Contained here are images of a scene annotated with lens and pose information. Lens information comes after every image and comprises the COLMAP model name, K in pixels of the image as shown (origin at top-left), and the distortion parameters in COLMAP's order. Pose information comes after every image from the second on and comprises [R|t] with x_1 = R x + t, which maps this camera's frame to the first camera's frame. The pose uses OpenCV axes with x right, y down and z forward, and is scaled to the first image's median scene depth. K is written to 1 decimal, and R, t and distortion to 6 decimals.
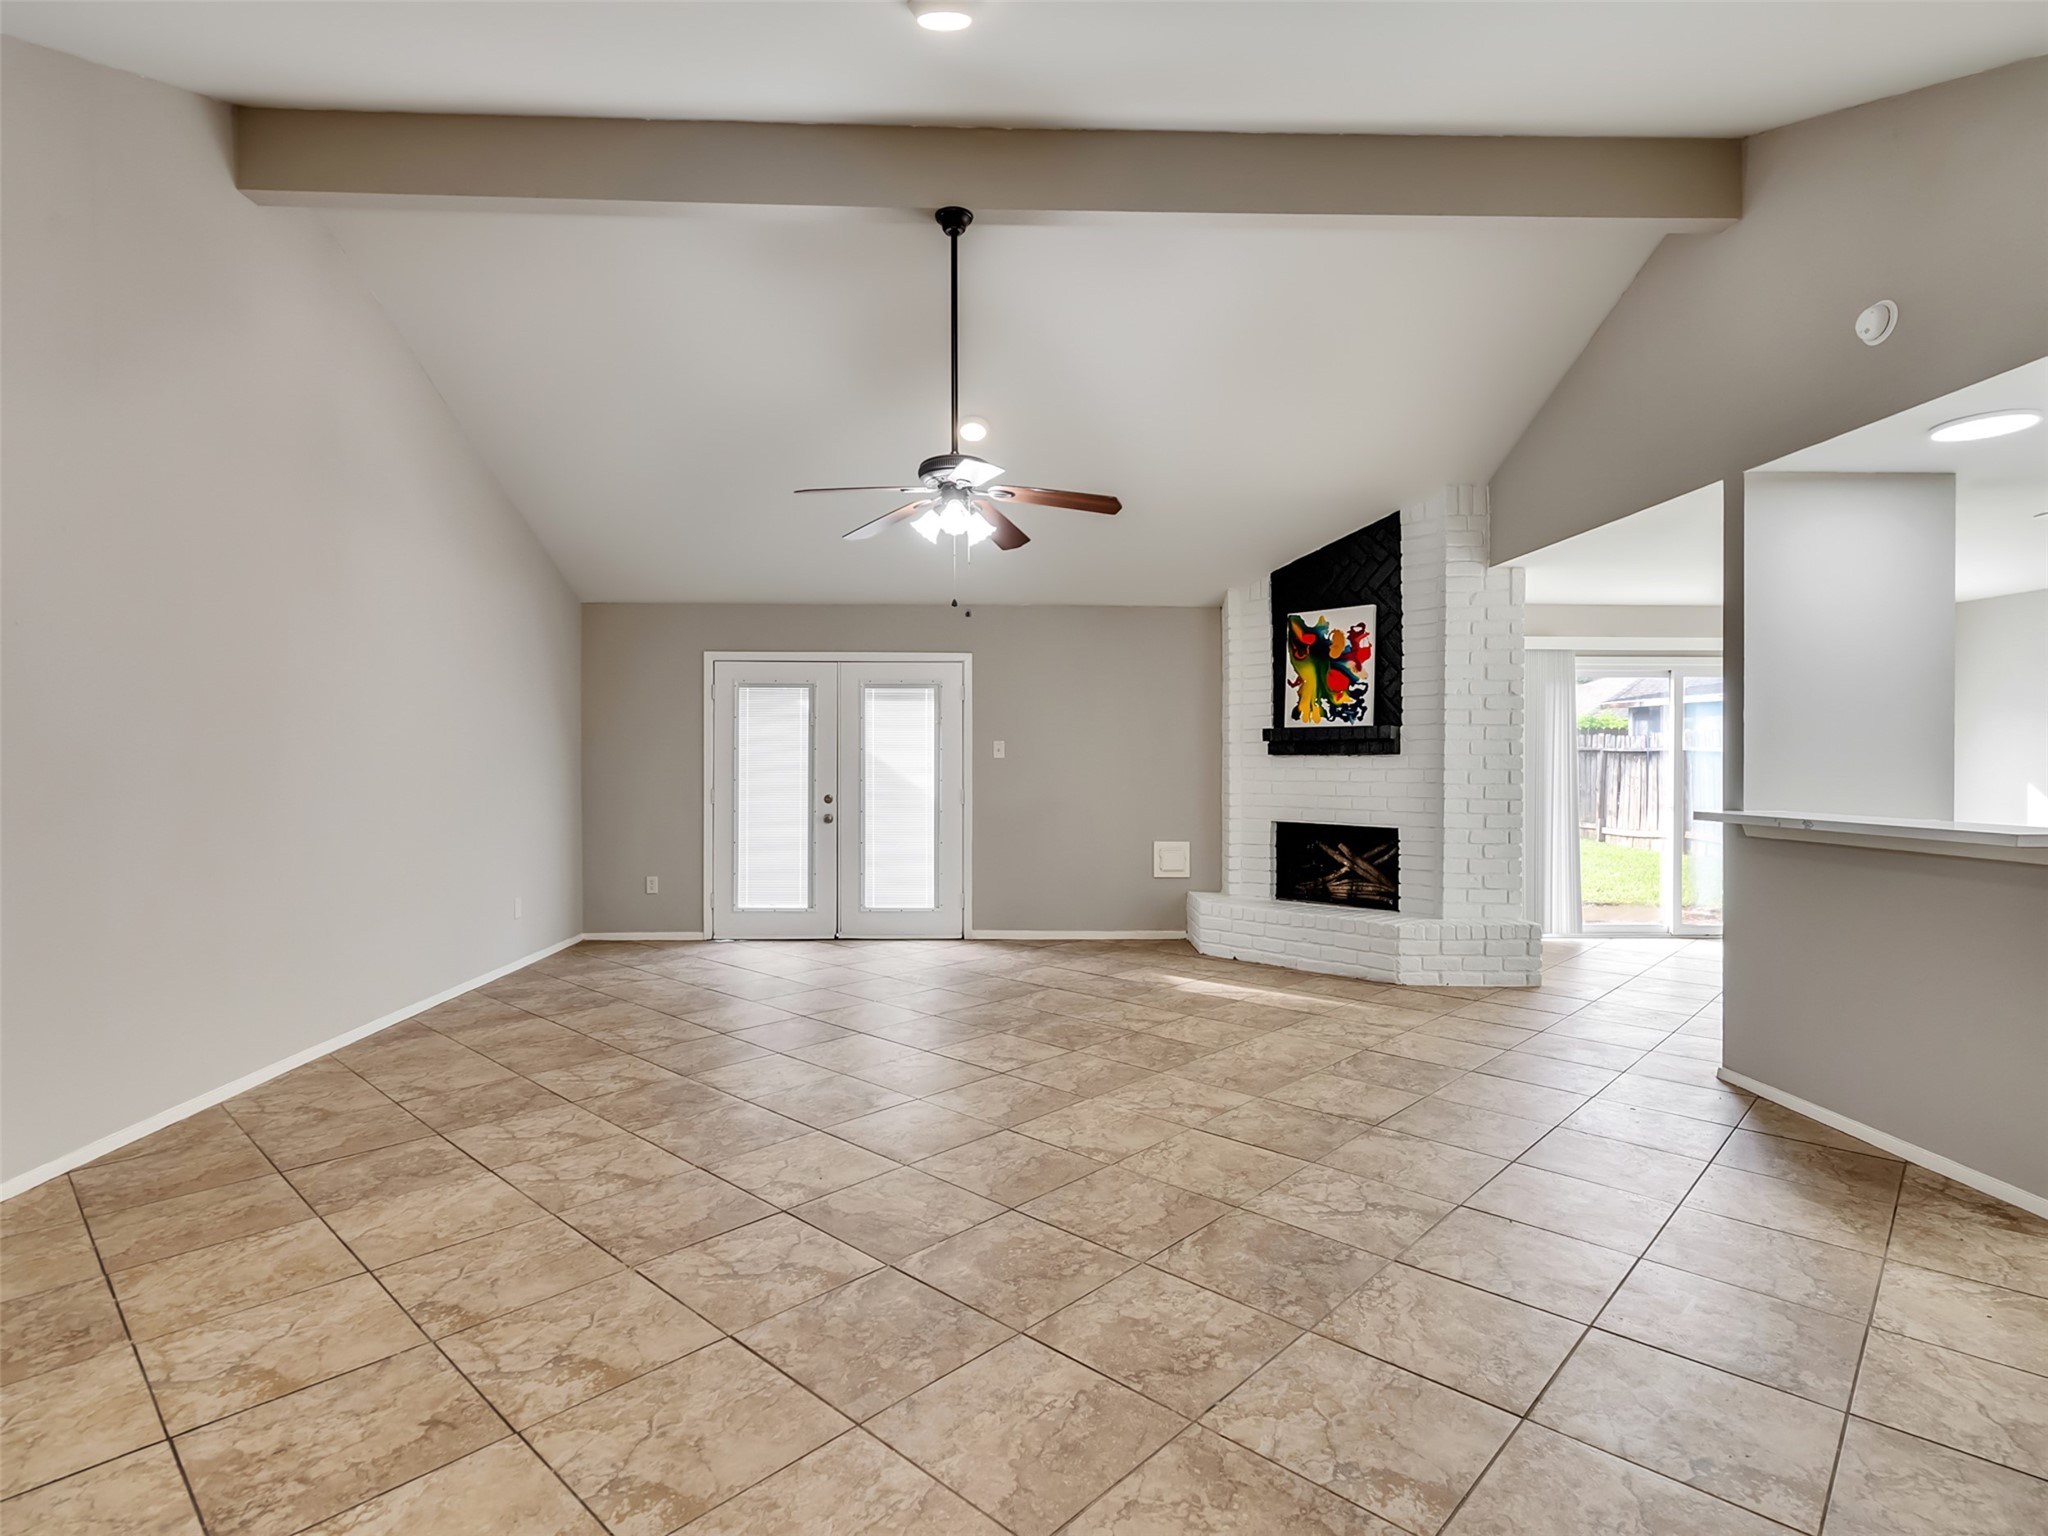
lens RADIAL K [[1044.8, 0, 1010.8], [0, 1044.8, 767.8], [0, 0, 1]] dist [-0.005258, 0.002241]
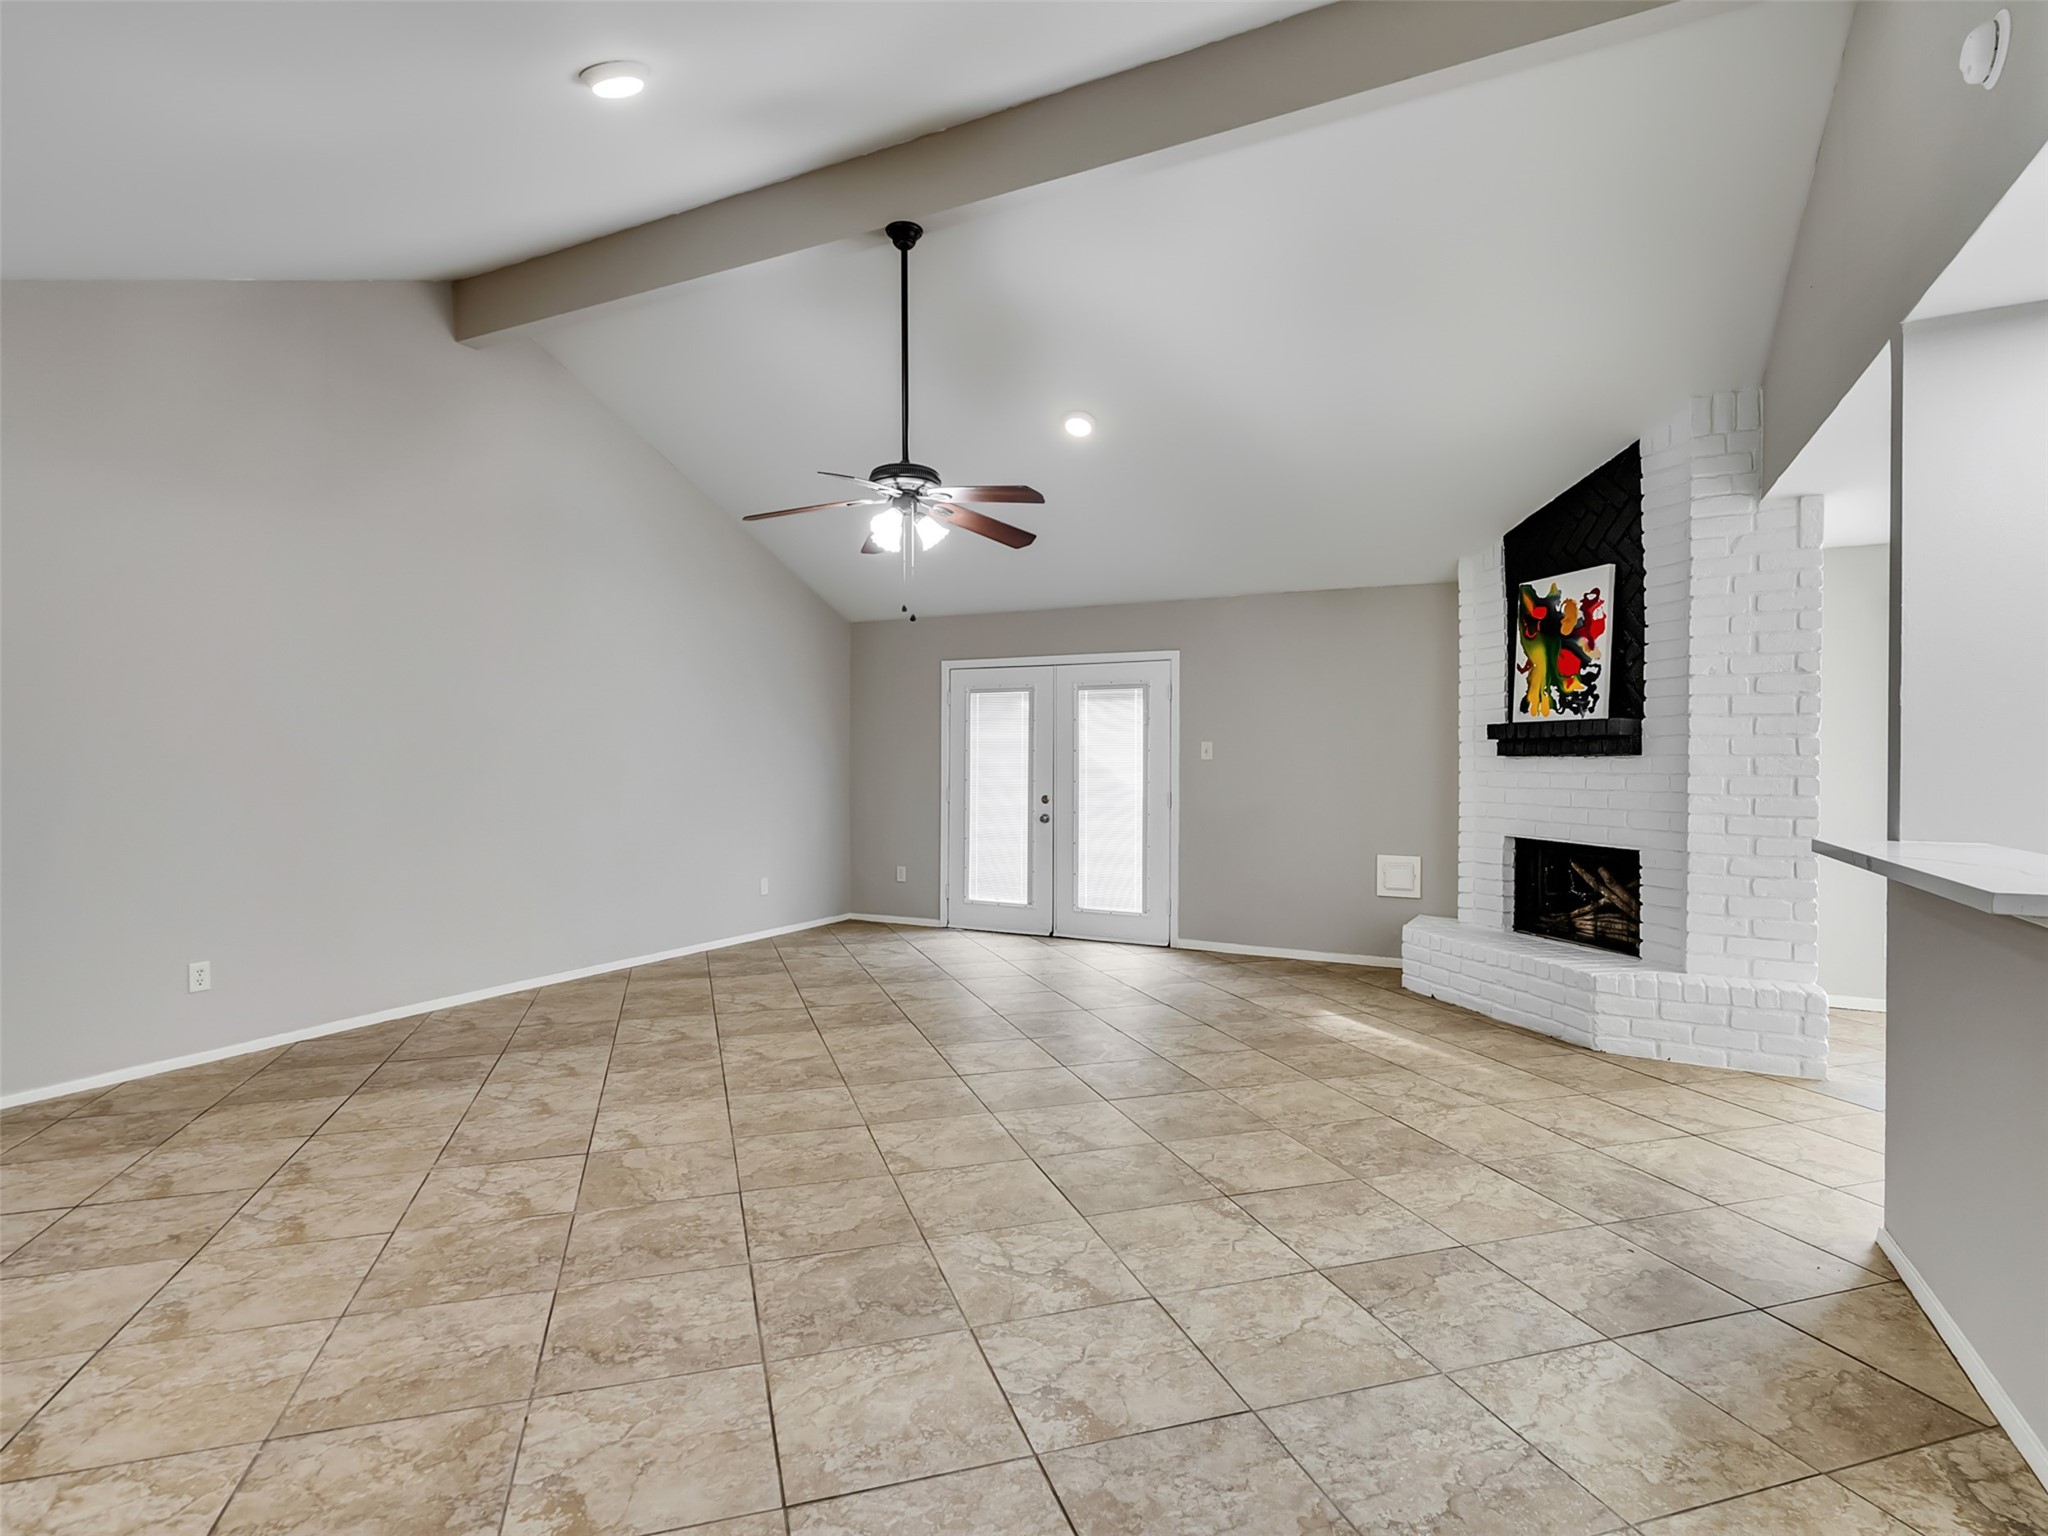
lens RADIAL K [[1044.8, 0, 1013.3], [0, 1044.8, 765.0], [0, 0, 1]] dist [-0.005258, 0.002241]
pose [[0.874694, 0.003098, -0.484666, 0.341600], [-0.004811, 0.999986, -0.002291, -0.001474], [0.484652, 0.004336, 0.874696, 0.100084]]
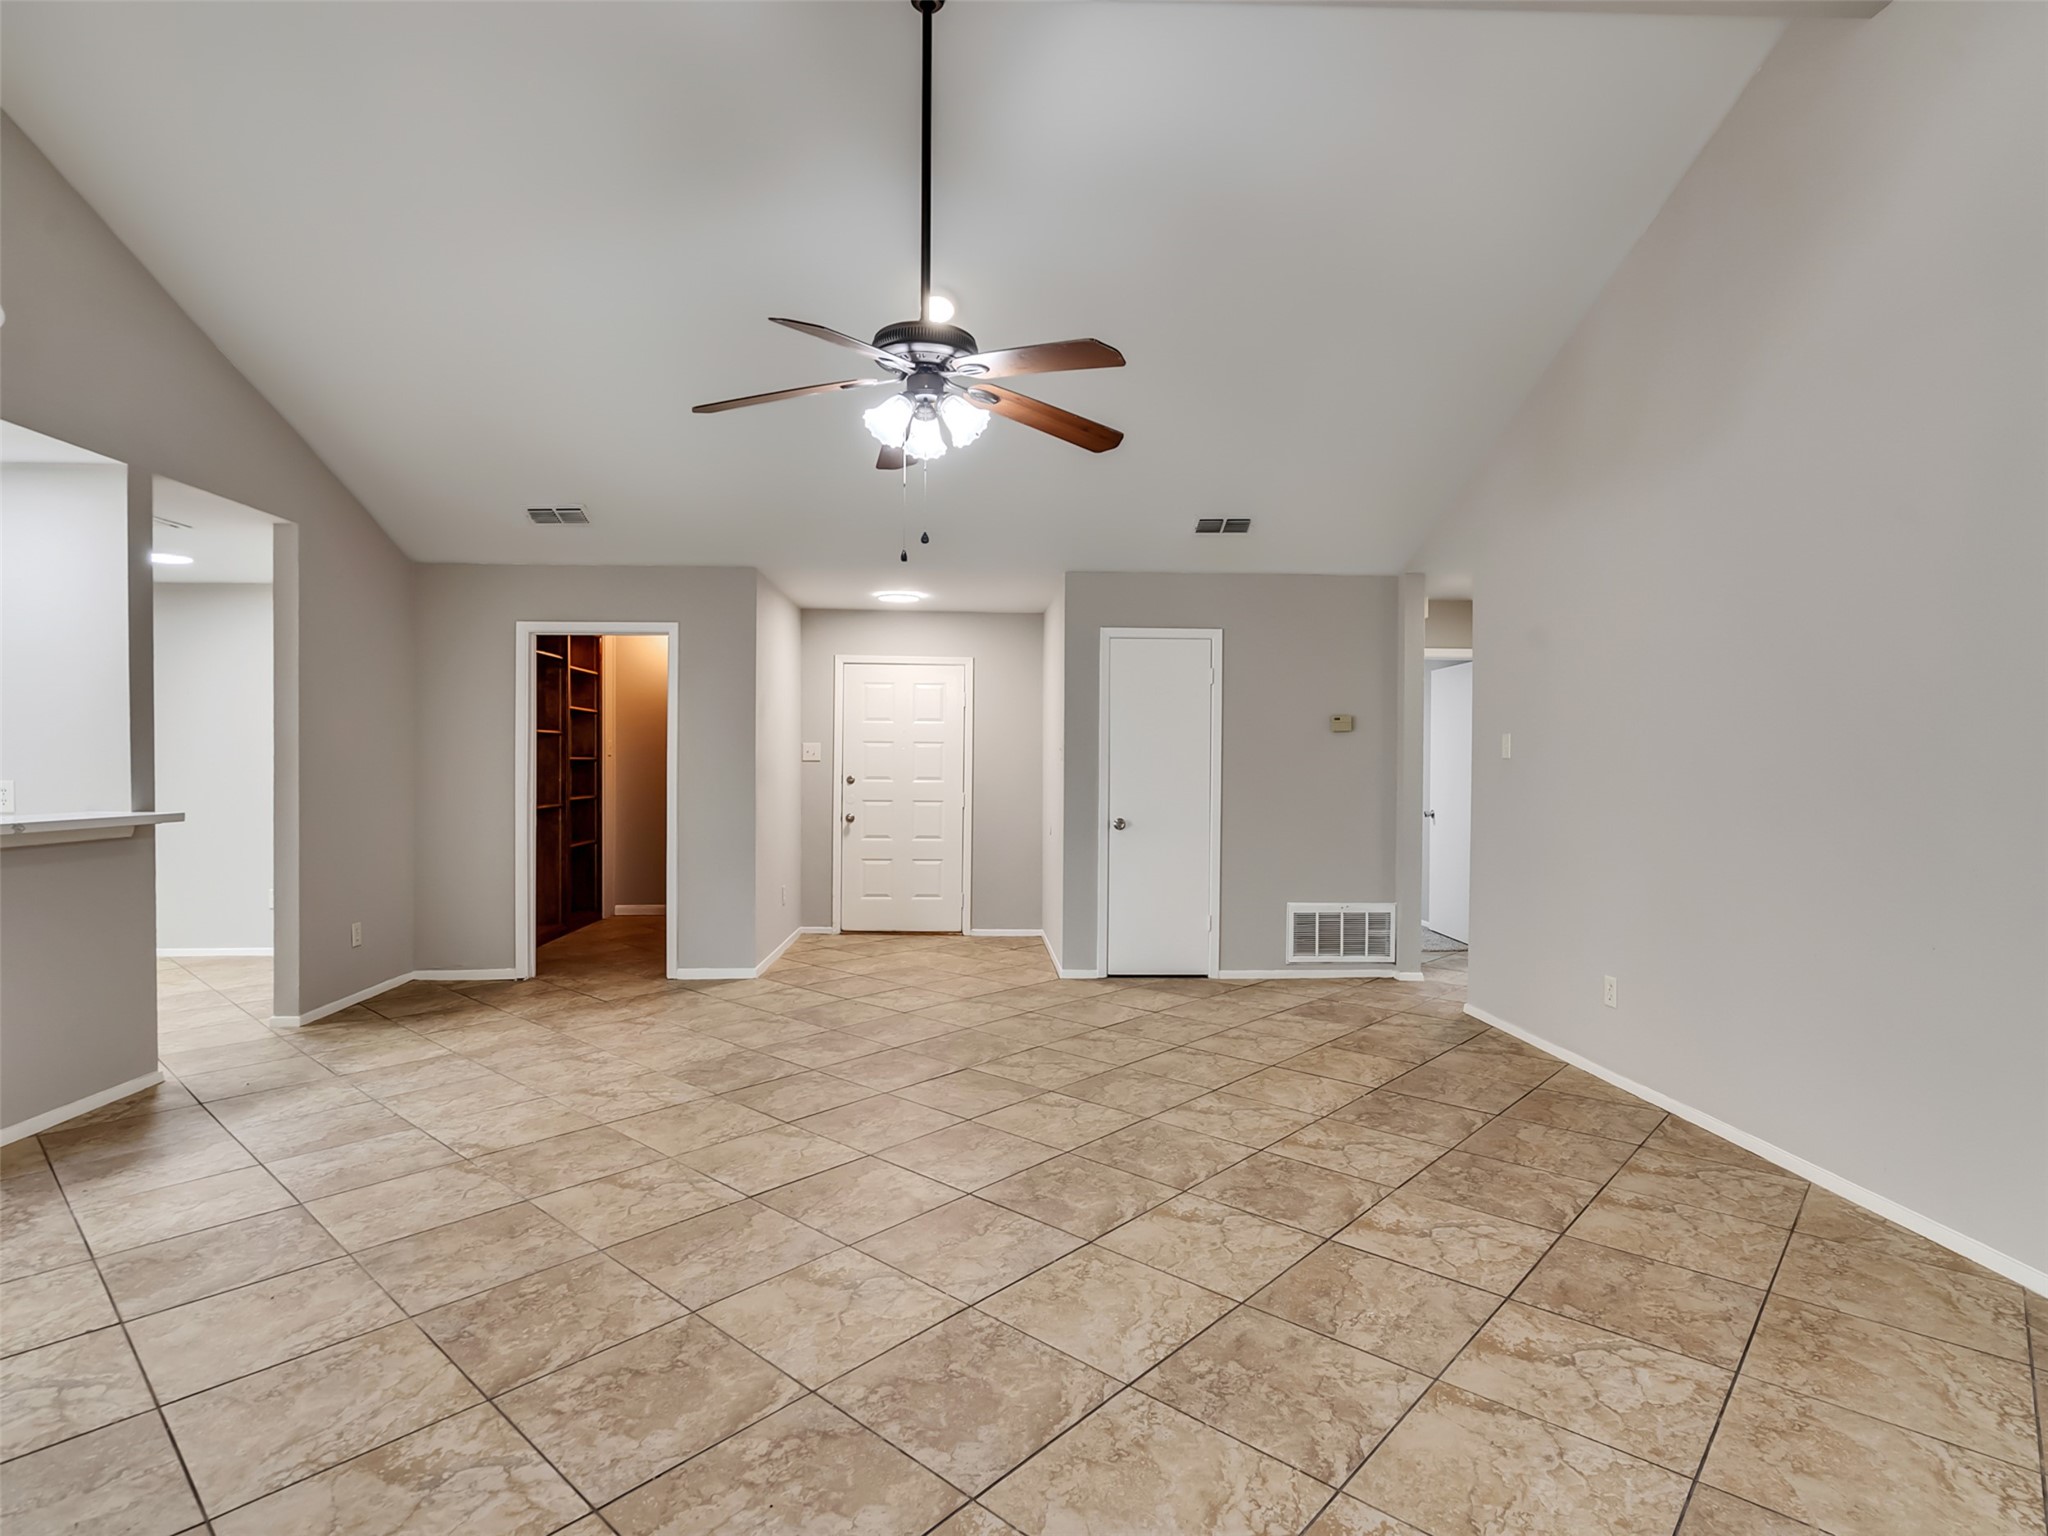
lens RADIAL K [[1044.8, 0, 1011.1], [0, 1044.8, 766.4], [0, 0, 1]] dist [-0.005258, 0.002241]
pose [[-0.999879, -0.004854, -0.014769, -0.064730], [-0.005019, 0.999925, 0.011133, -0.008982], [0.014714, 0.011206, -0.999829, 1.083757]]
